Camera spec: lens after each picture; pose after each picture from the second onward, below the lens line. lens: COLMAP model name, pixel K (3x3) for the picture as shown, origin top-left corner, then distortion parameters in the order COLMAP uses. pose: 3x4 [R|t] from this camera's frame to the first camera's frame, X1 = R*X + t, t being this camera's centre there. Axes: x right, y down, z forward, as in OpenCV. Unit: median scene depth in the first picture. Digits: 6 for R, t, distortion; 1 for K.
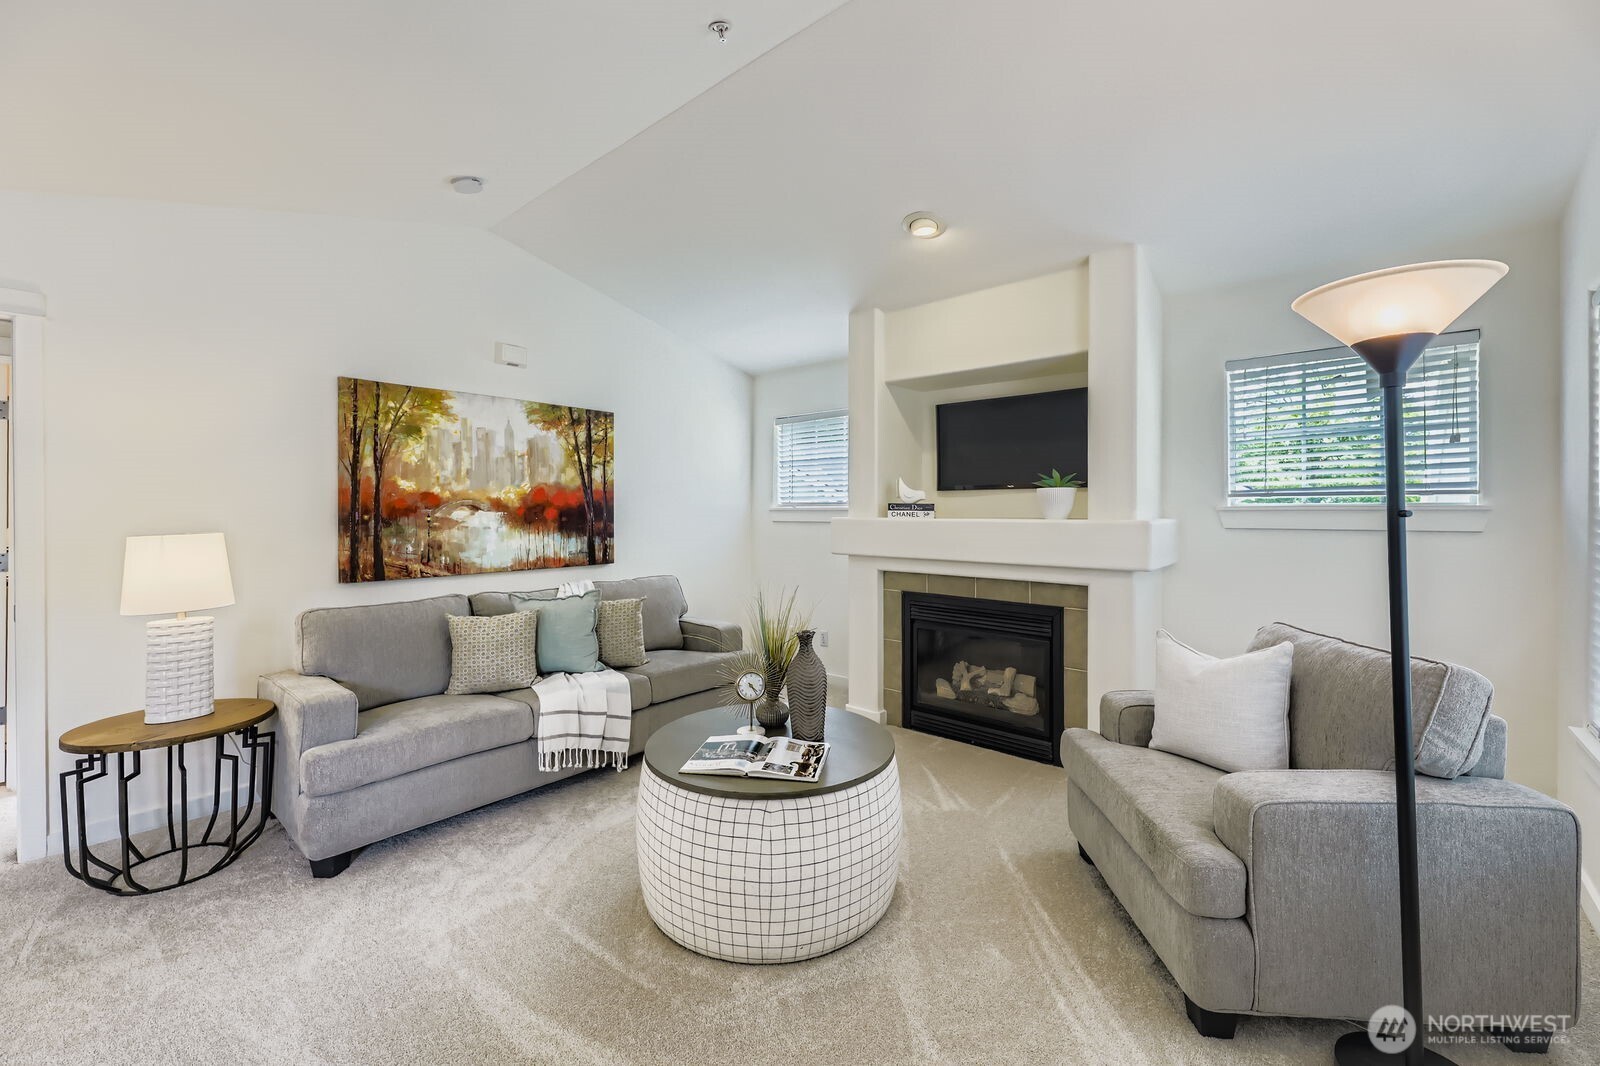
lens RADIAL K [[646.9, 0, 796.2], [0, 646.9, 510.5], [0, 0, 1]] dist [0.017276, -0.005889]
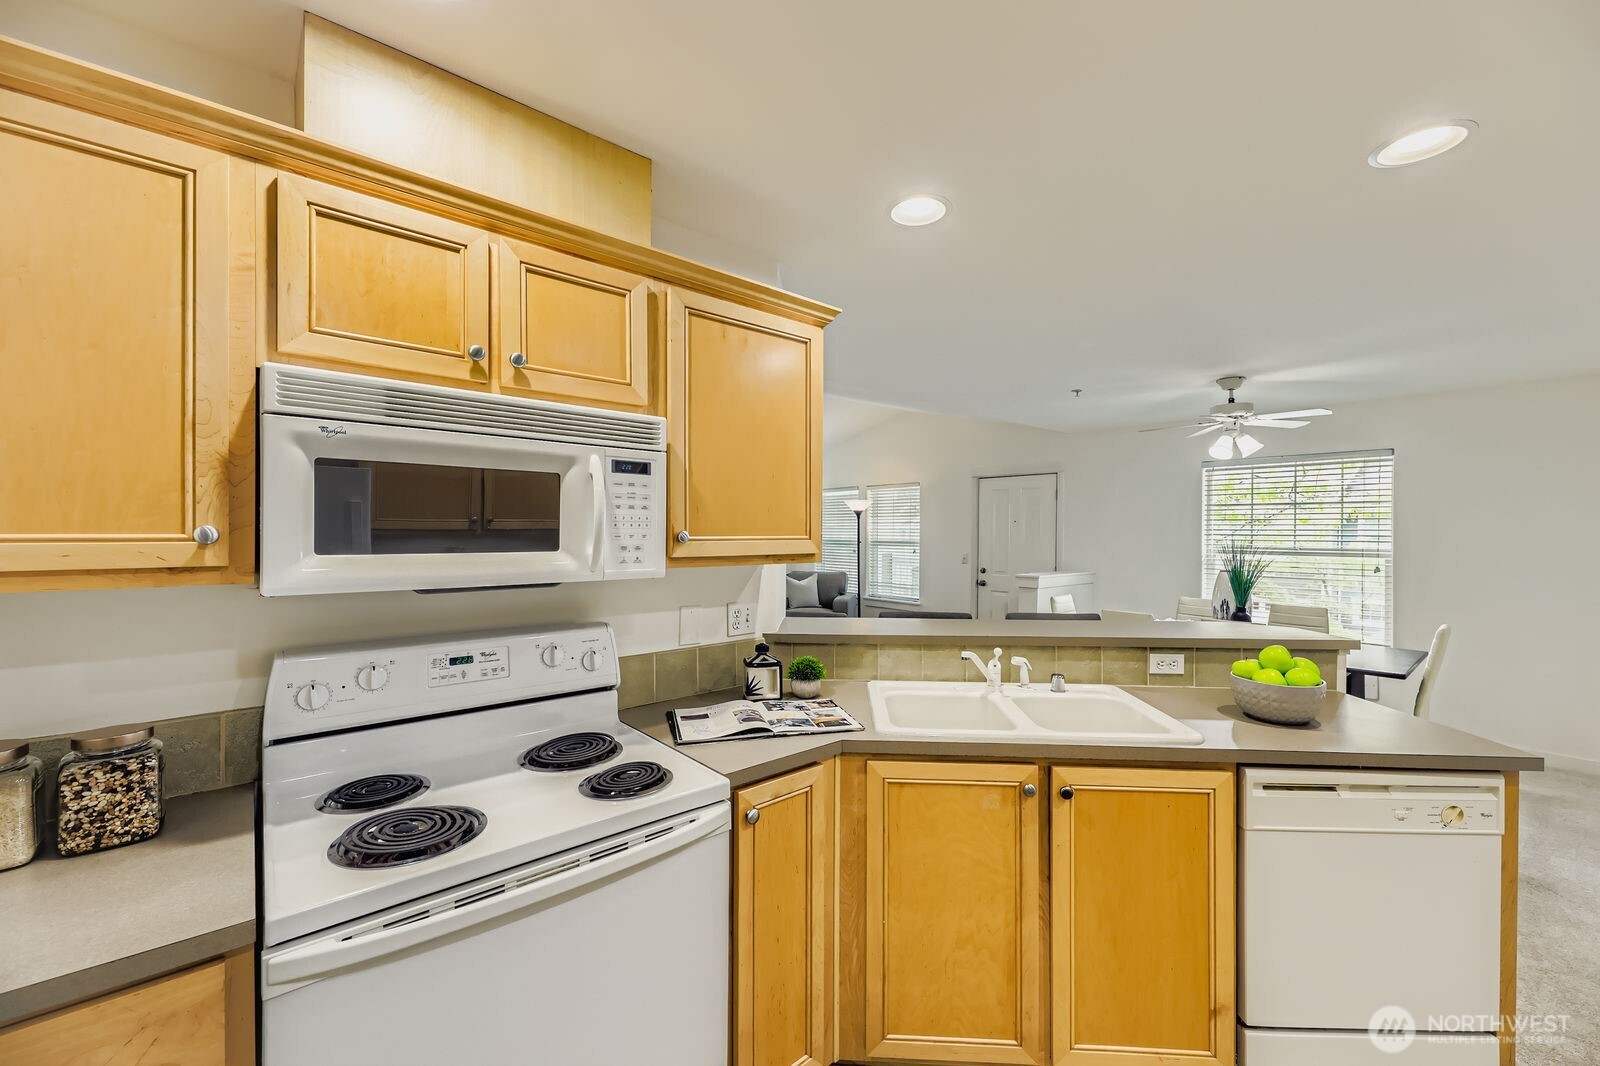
lens RADIAL K [[646.9, 0, 784.3], [0, 646.9, 530.5], [0, 0, 1]] dist [0.017276, -0.005889]
pose [[0.164067, 0.004351, 0.986440, -1.865726], [-0.003953, 0.999985, -0.003754, -0.029081], [-0.986441, -0.003284, 0.164082, 0.295117]]
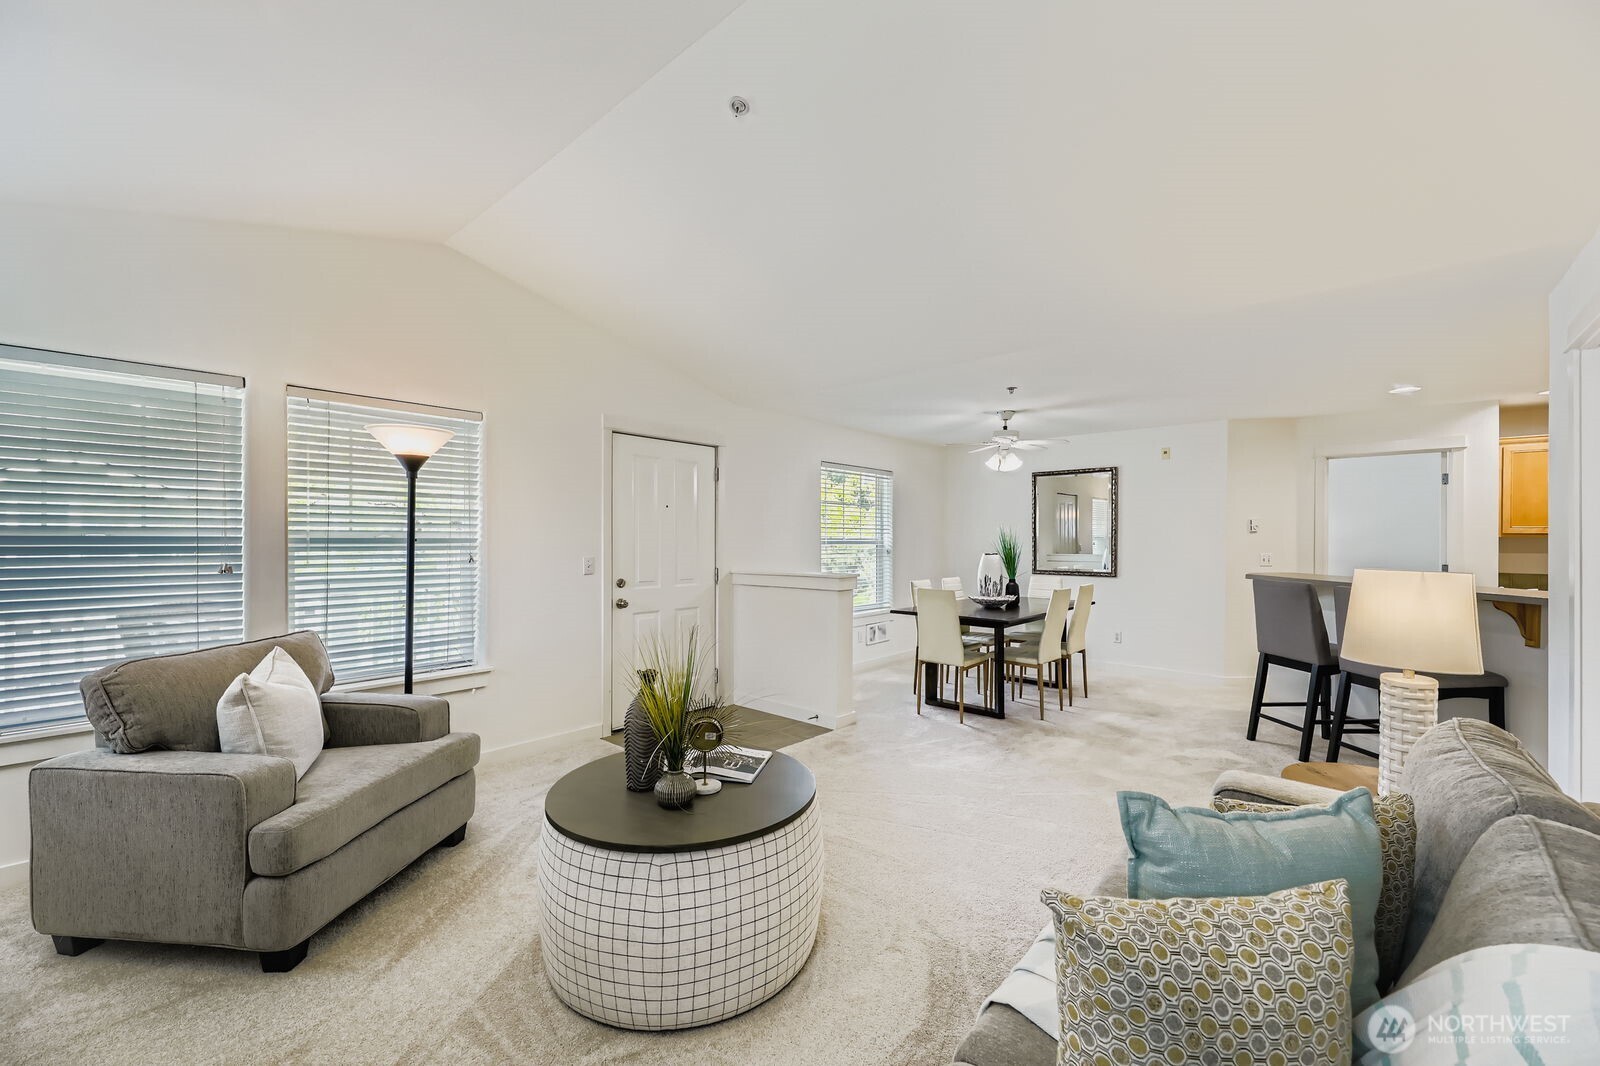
lens RADIAL K [[646.9, 0, 800.5], [0, 646.9, 544.8], [0, 0, 1]] dist [0.017276, -0.005889]
pose [[-0.999995, -0.000765, 0.002902, -0.122271], [-0.000733, 0.999940, 0.010922, -0.001626], [-0.002910, 0.010919, -0.999936, 1.243974]]
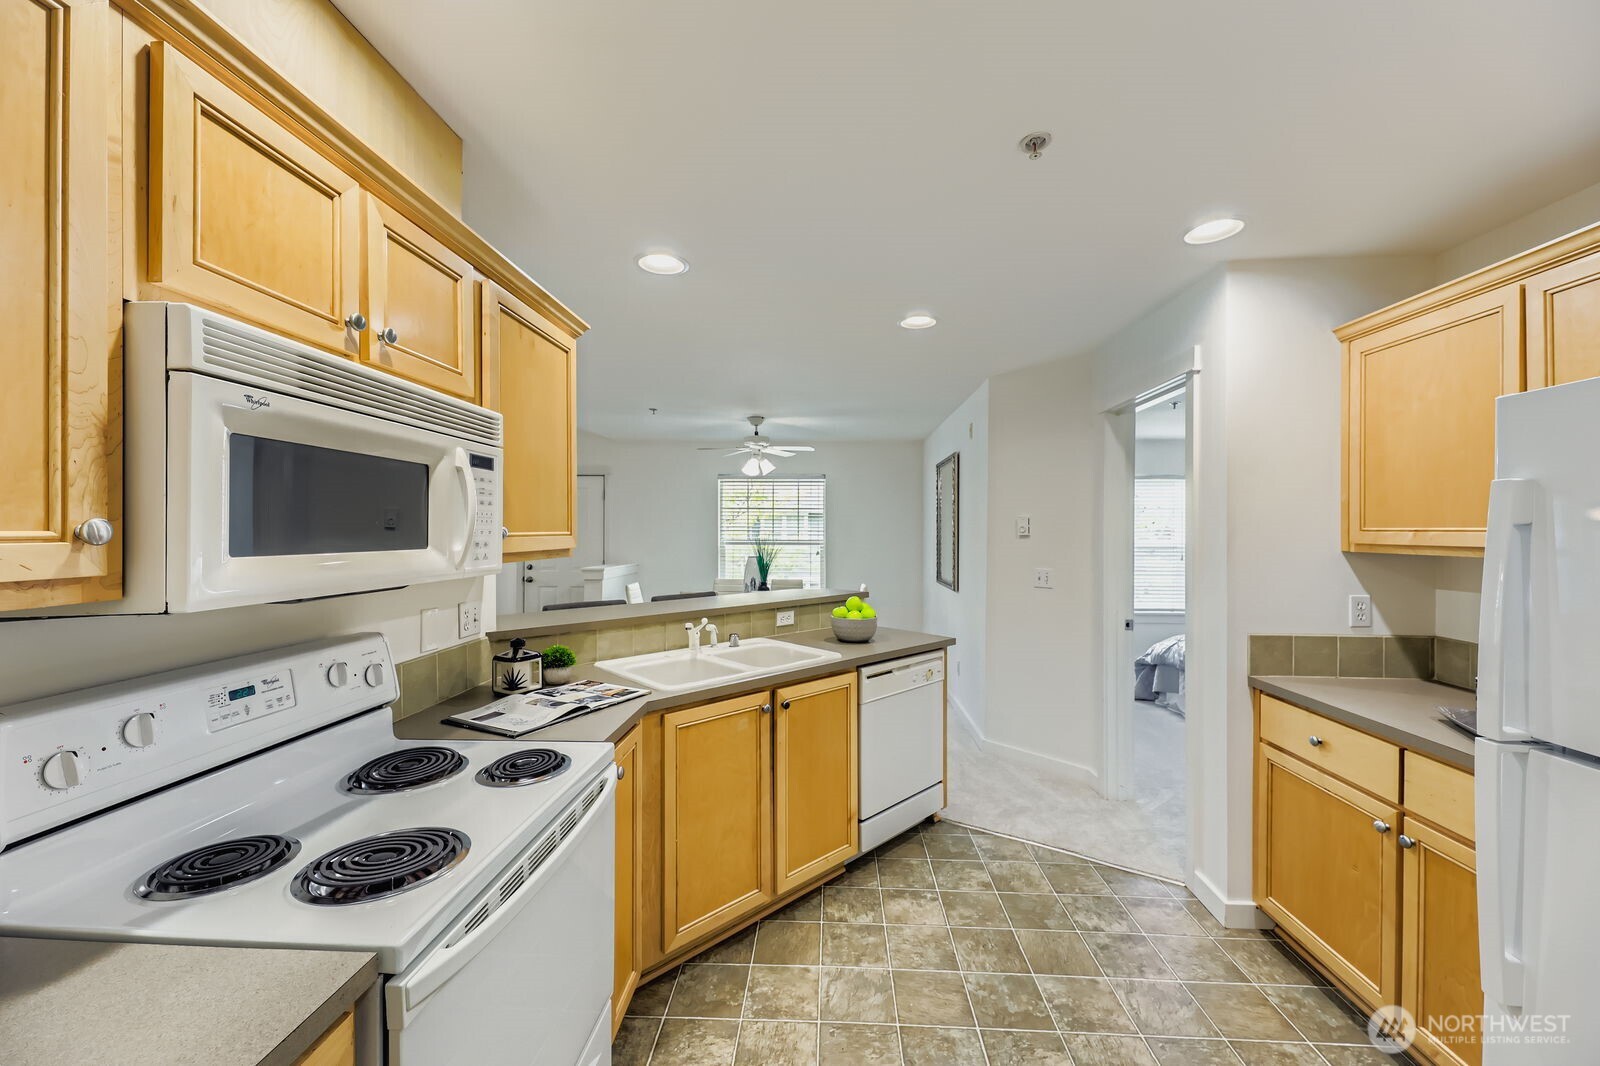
lens RADIAL K [[646.9, 0, 815.0], [0, 646.9, 528.7], [0, 0, 1]] dist [0.017276, -0.005889]
pose [[-0.617598, 0.003923, 0.786484, -1.928424], [0.001428, 0.999992, -0.003867, -0.026826], [-0.786492, -0.001265, -0.617599, 0.568685]]
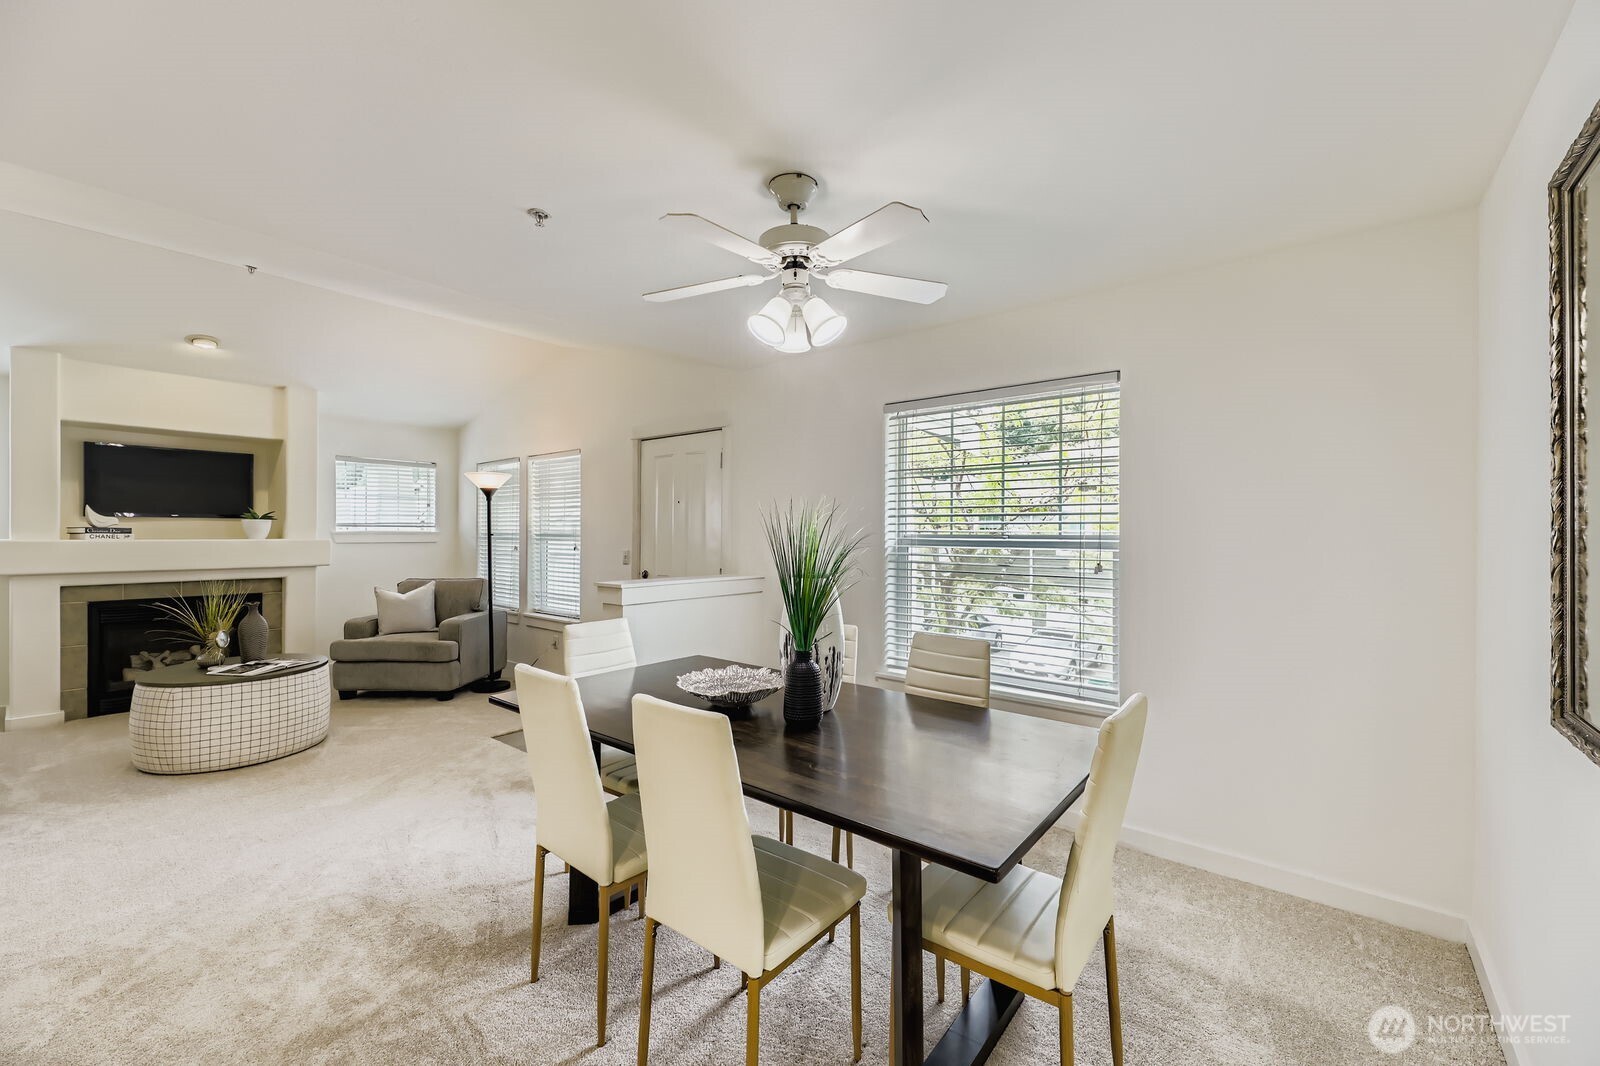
lens RADIAL K [[646.9, 0, 810.1], [0, 646.9, 533.4], [0, 0, 1]] dist [0.017276, -0.005889]
pose [[-0.030513, 0.000992, 0.999534, -1.158588], [-0.001599, 0.999998, -0.001041, -0.000827], [-0.999533, -0.001630, -0.030511, -0.293287]]
